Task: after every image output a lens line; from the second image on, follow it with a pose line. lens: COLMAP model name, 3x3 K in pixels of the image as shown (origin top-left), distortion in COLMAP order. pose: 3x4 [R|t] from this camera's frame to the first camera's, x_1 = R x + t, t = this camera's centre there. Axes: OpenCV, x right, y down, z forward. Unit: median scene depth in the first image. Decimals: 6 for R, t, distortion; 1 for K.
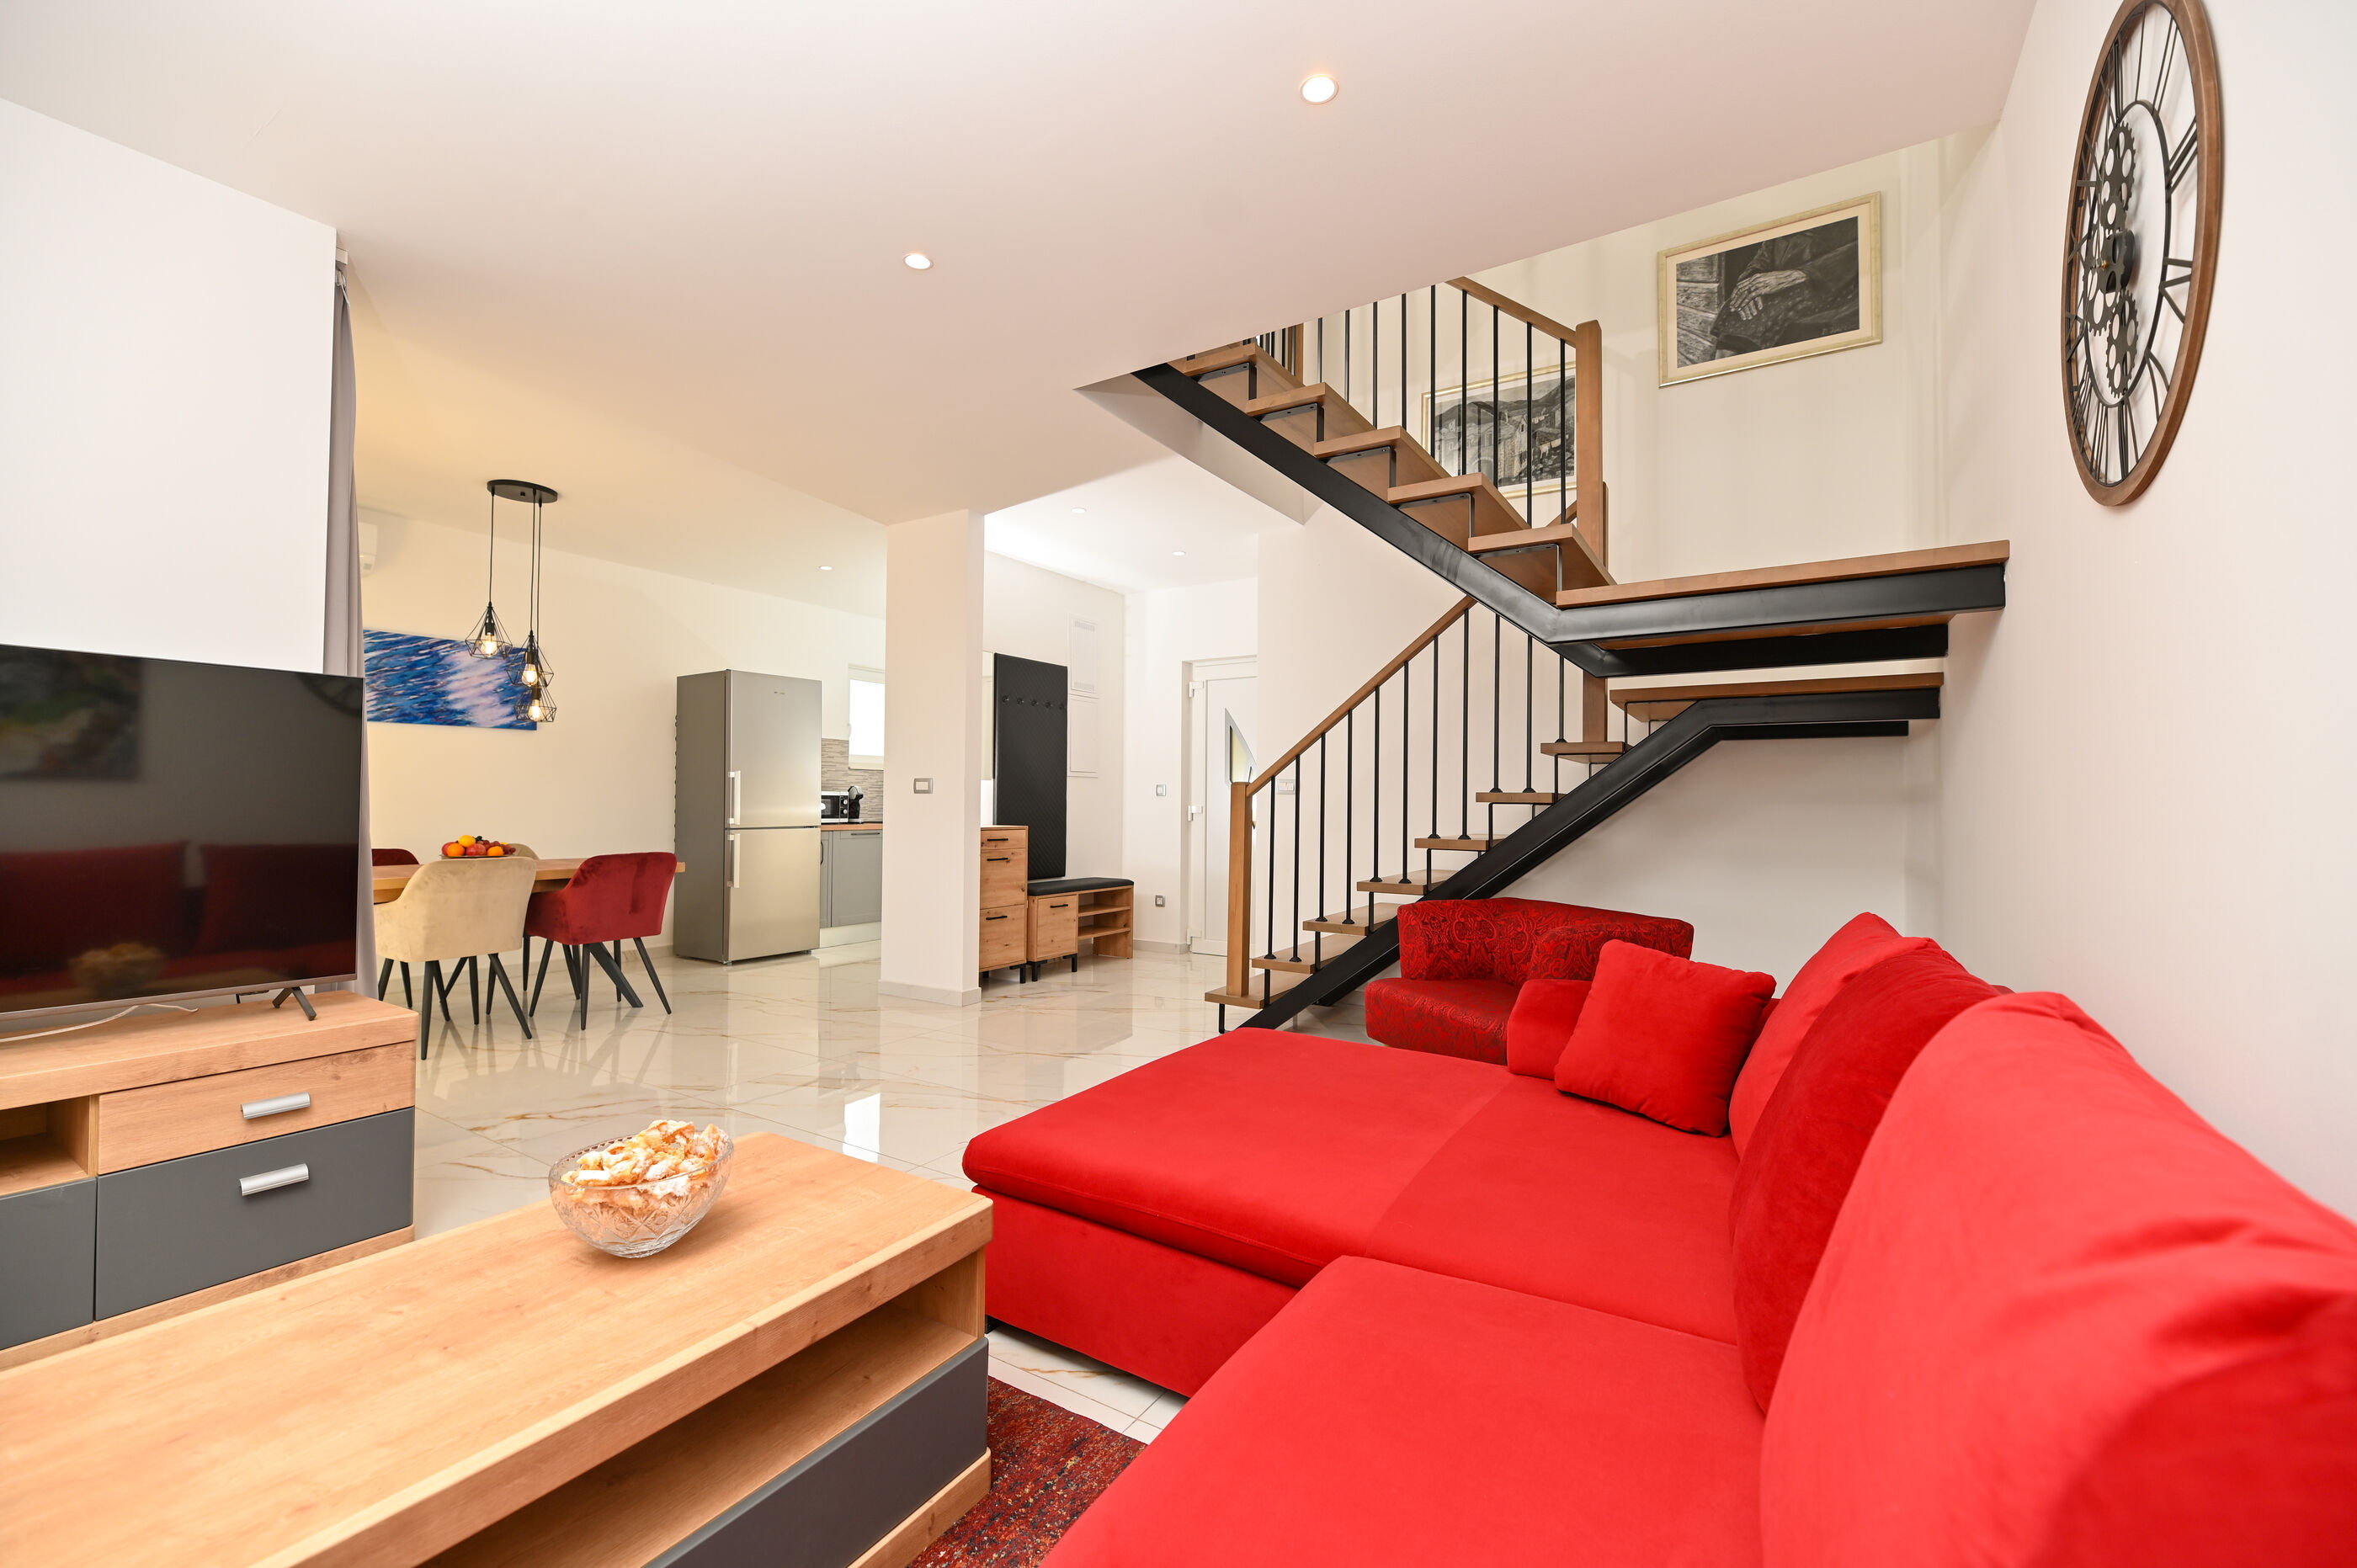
lens RADIAL K [[945.6, 0, 1168.8], [0, 945.6, 784.1], [0, 0, 1]] dist [-0.001461, -0.002918]
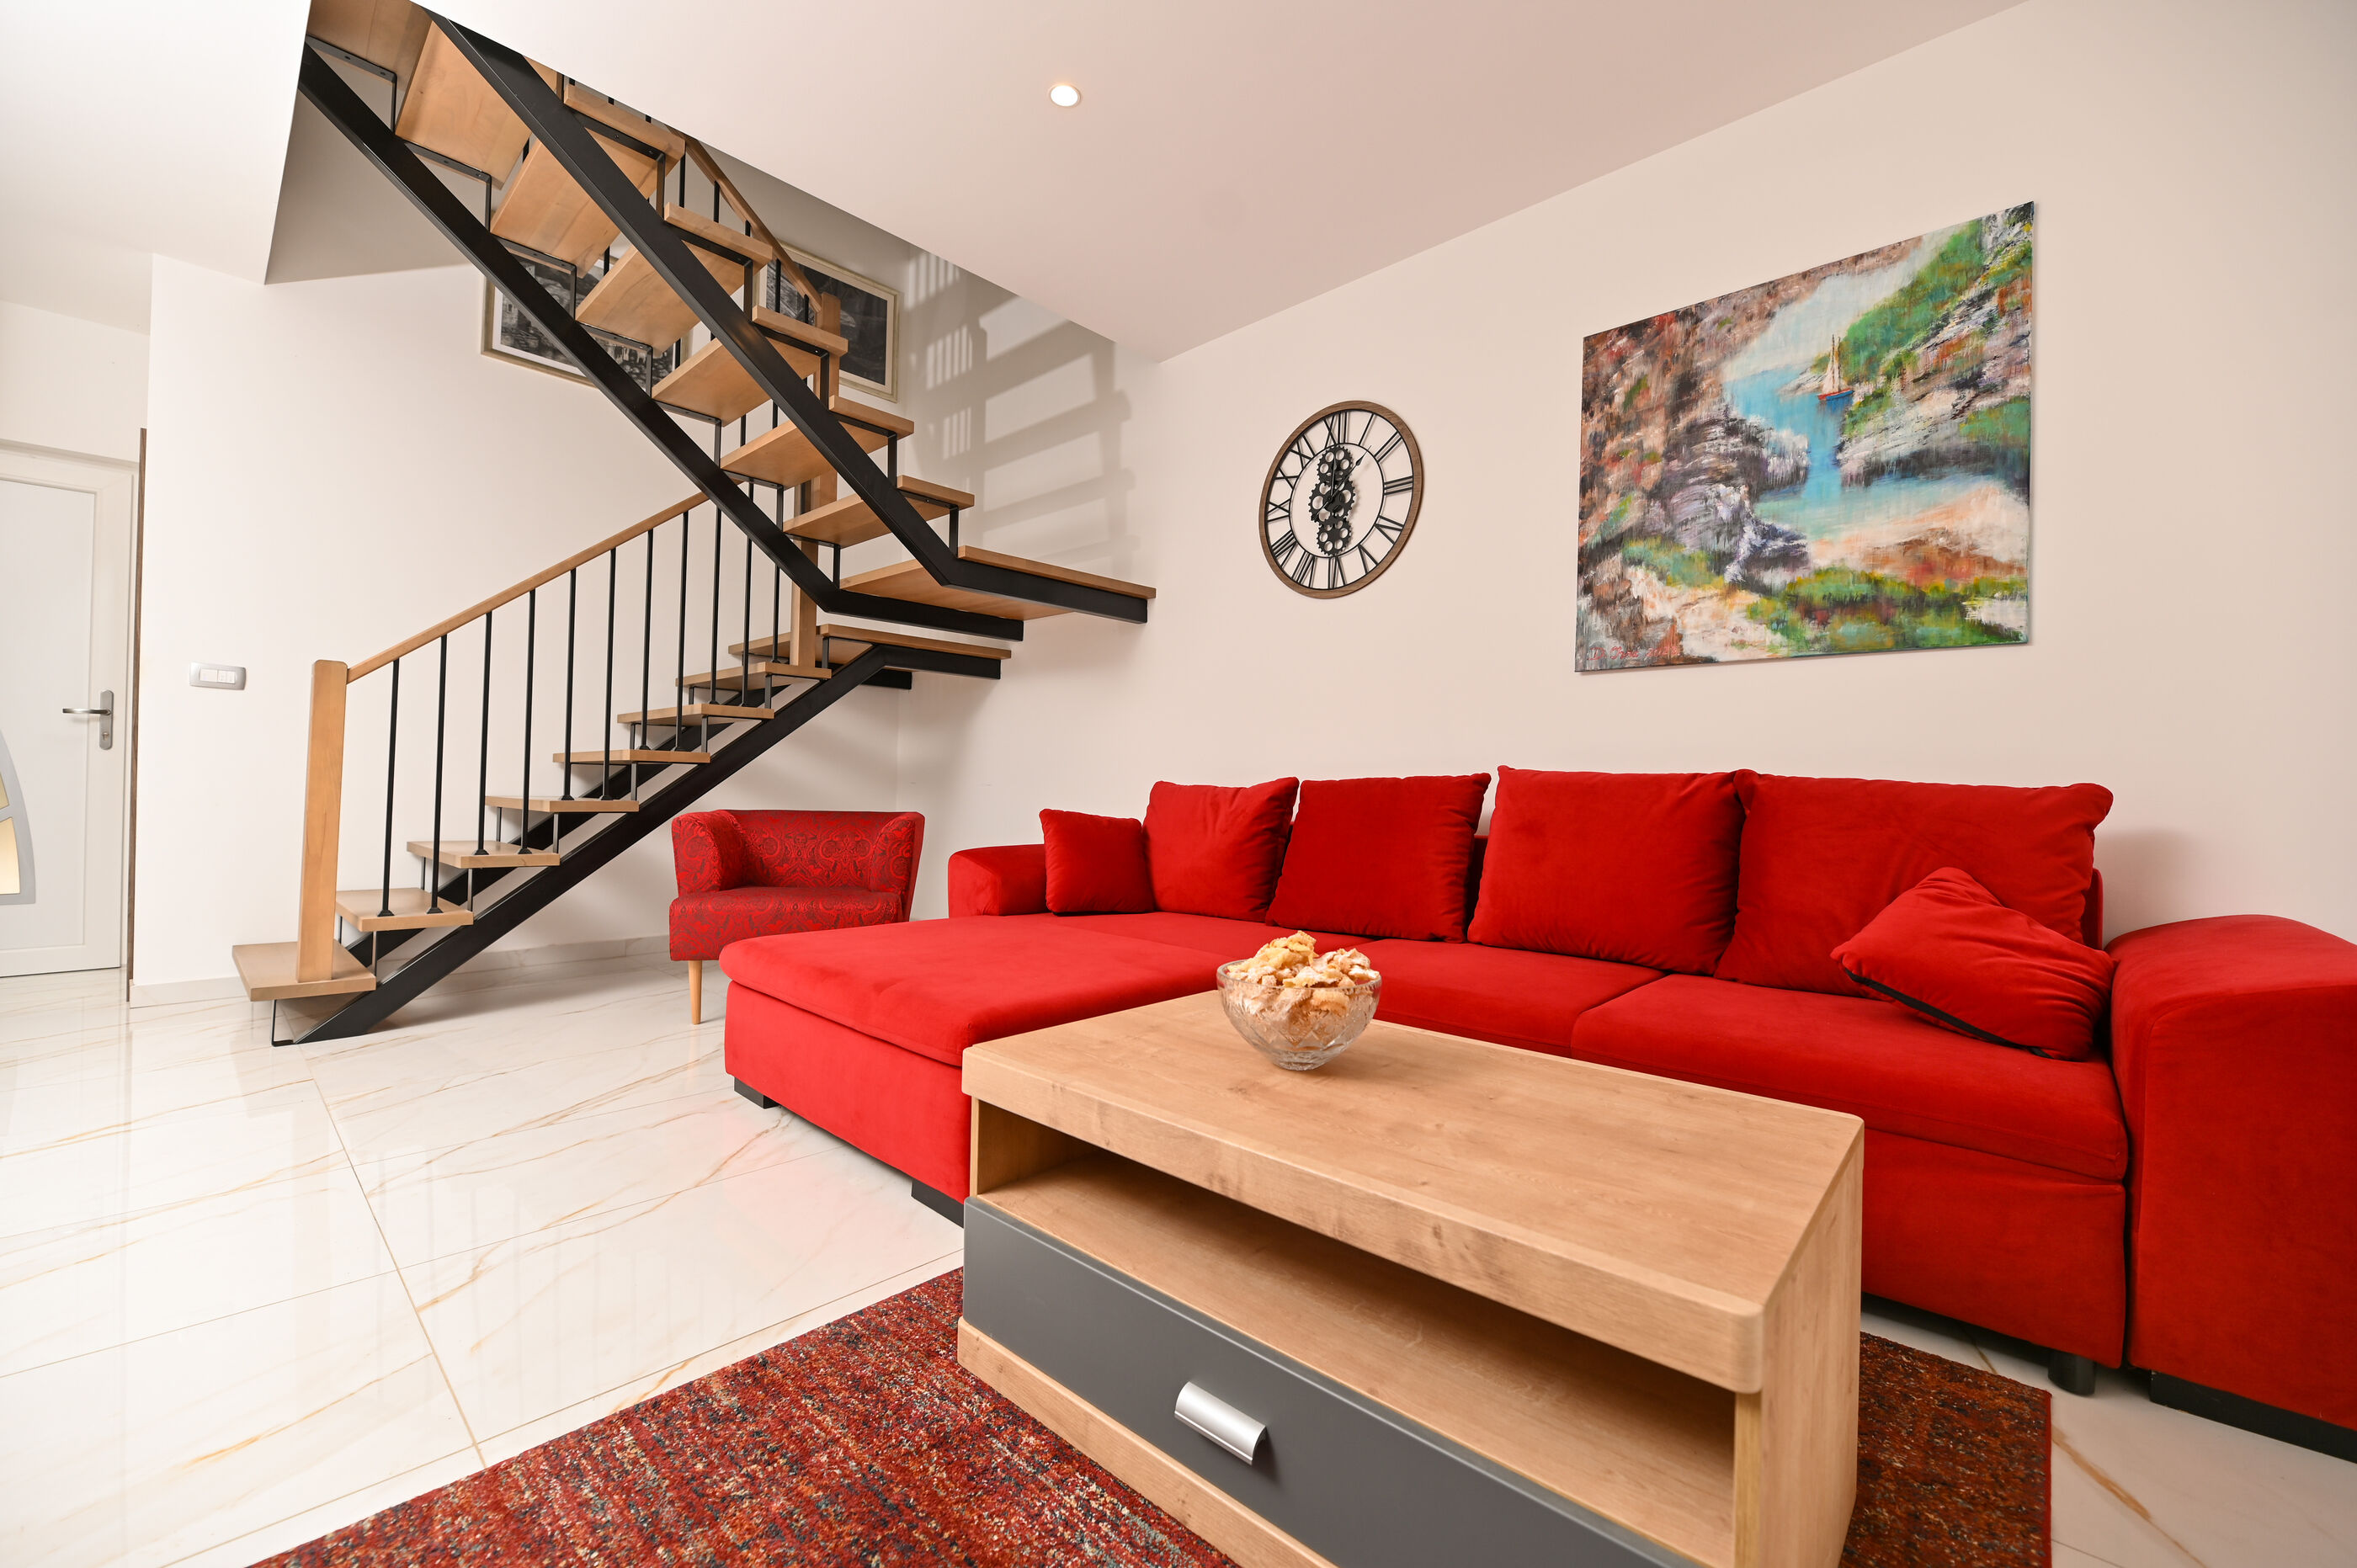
lens RADIAL K [[945.6, 0, 1182.2], [0, 945.6, 786.4], [0, 0, 1]] dist [-0.001461, -0.002918]
pose [[0.183717, -0.001462, 0.982978, -0.382576], [-0.035065, 0.999353, 0.008040, 0.048864], [-0.982353, -0.035945, 0.183547, 0.233746]]
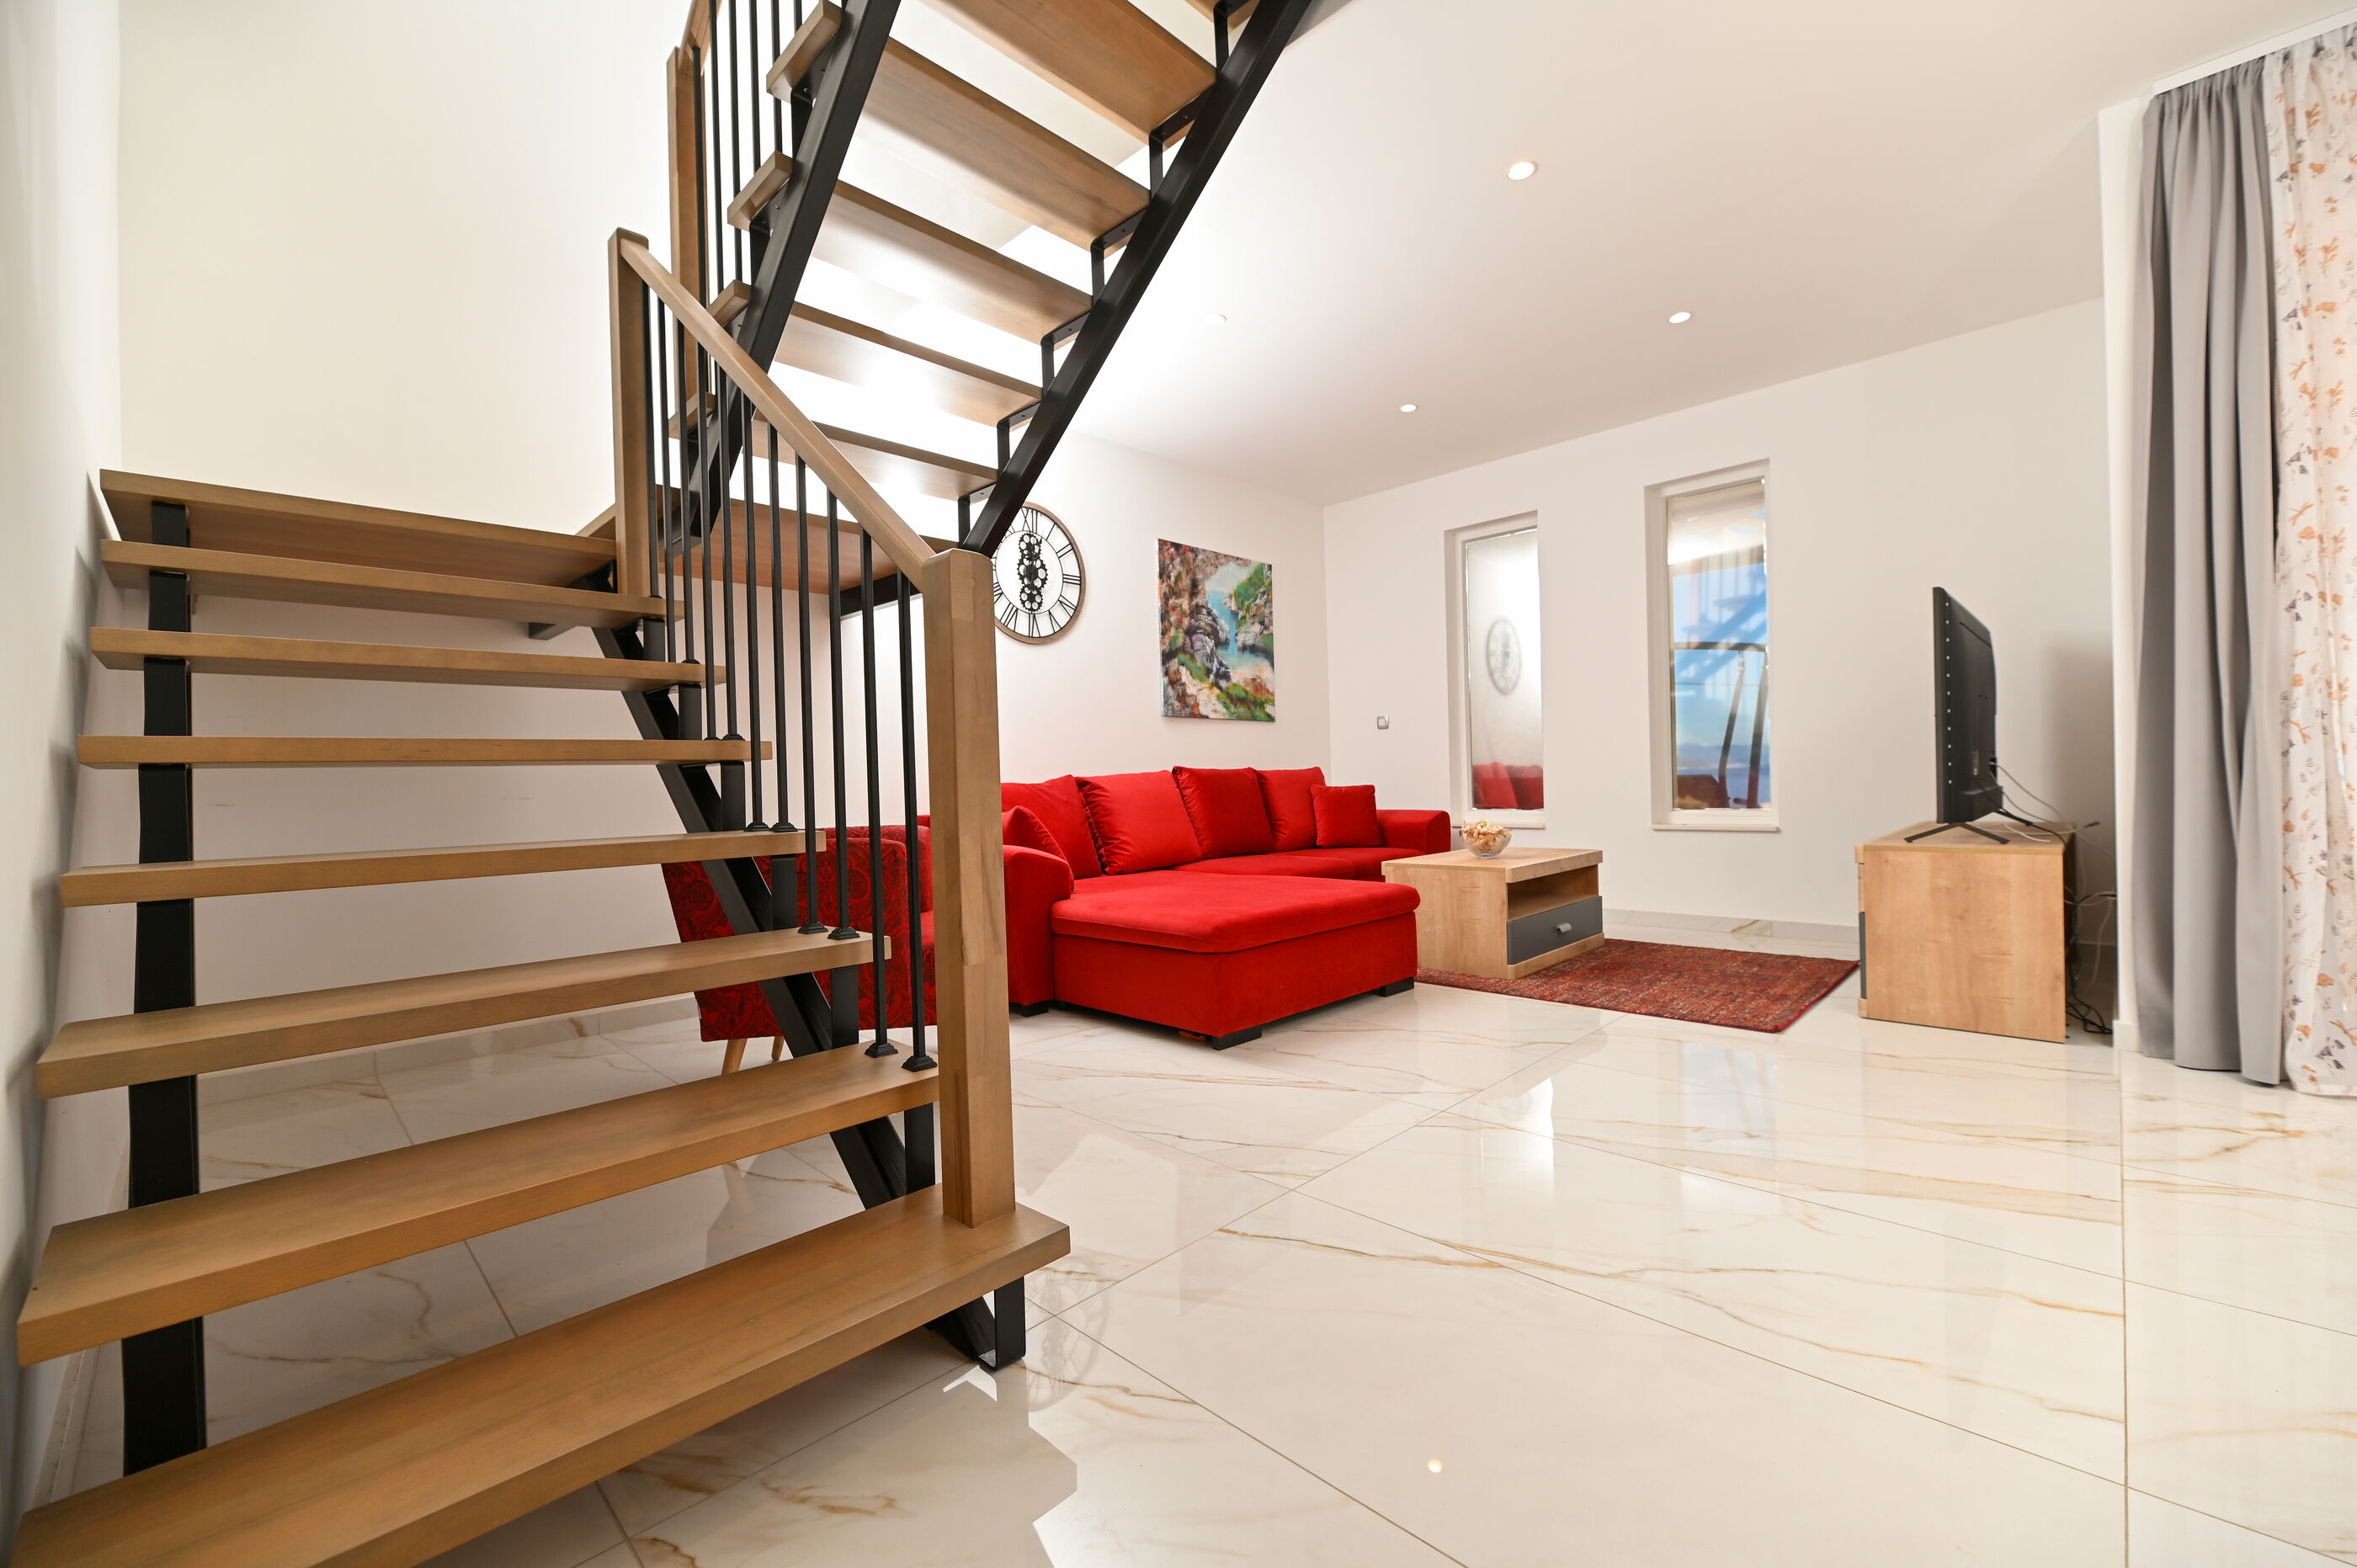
lens RADIAL K [[945.6, 0, 1176.3], [0, 945.6, 789.2], [0, 0, 1]] dist [-0.001461, -0.002918]
pose [[-0.977411, 0.018619, 0.210528, -0.052850], [0.016846, 0.999806, -0.010210, 0.068227], [-0.210677, -0.006433, -0.977535, 1.065831]]
